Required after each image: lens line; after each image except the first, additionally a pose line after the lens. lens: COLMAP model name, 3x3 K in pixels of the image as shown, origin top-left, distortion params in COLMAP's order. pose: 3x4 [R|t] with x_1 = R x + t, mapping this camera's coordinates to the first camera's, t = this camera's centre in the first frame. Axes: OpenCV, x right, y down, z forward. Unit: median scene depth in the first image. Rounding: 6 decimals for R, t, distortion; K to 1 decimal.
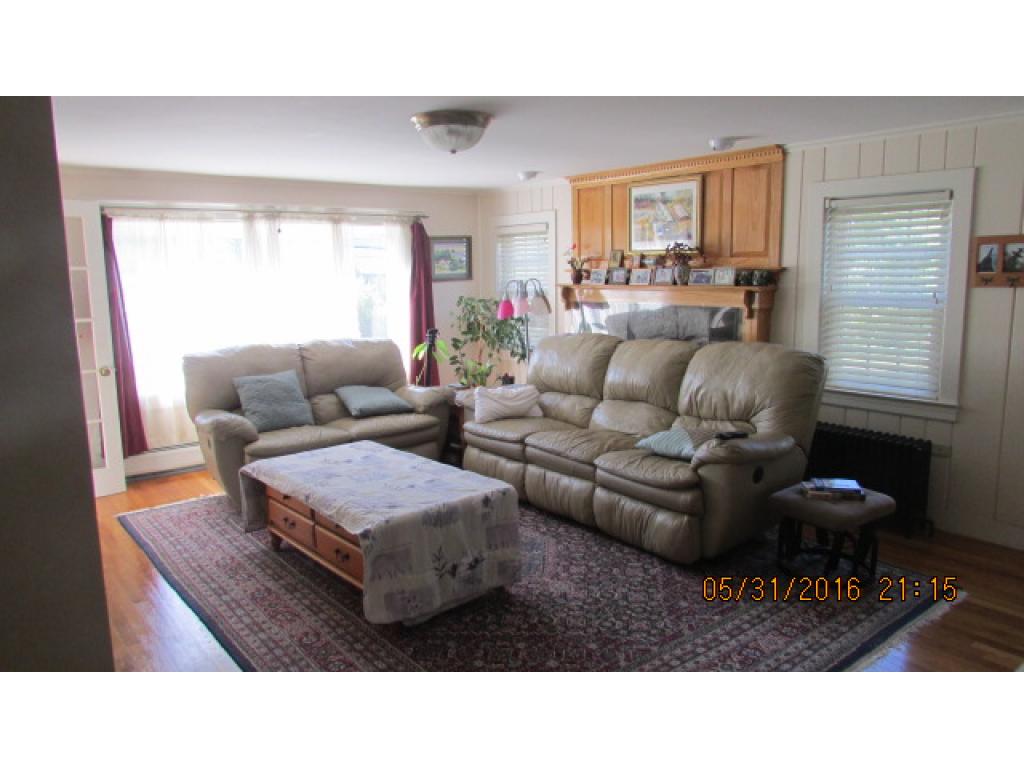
lens RADIAL K [[740.4, 0, 515.9], [0, 740.4, 385.0], [0, 0, 1]] dist [-0.003924, 0.000405]
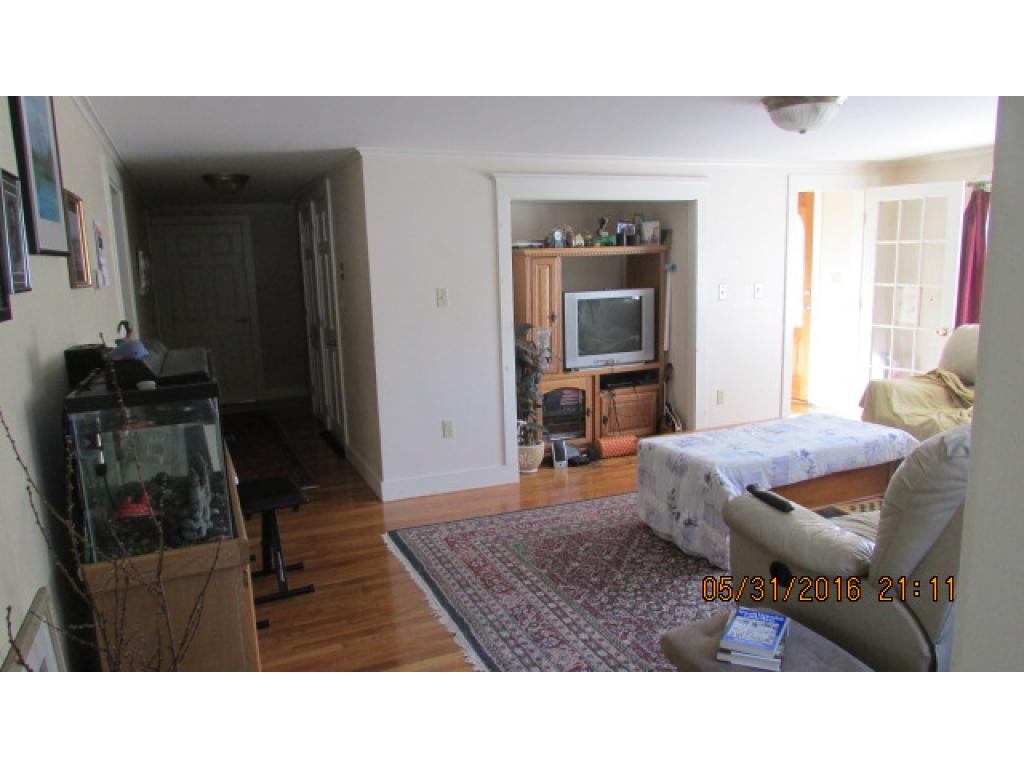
lens RADIAL K [[740.4, 0, 514.8], [0, 740.4, 384.0], [0, 0, 1]] dist [-0.003924, 0.000405]
pose [[-0.263706, 0.186312, -0.946439, 1.167873], [-0.110185, 0.968929, 0.221440, -0.194937], [0.958289, 0.162678, -0.234984, 1.072664]]
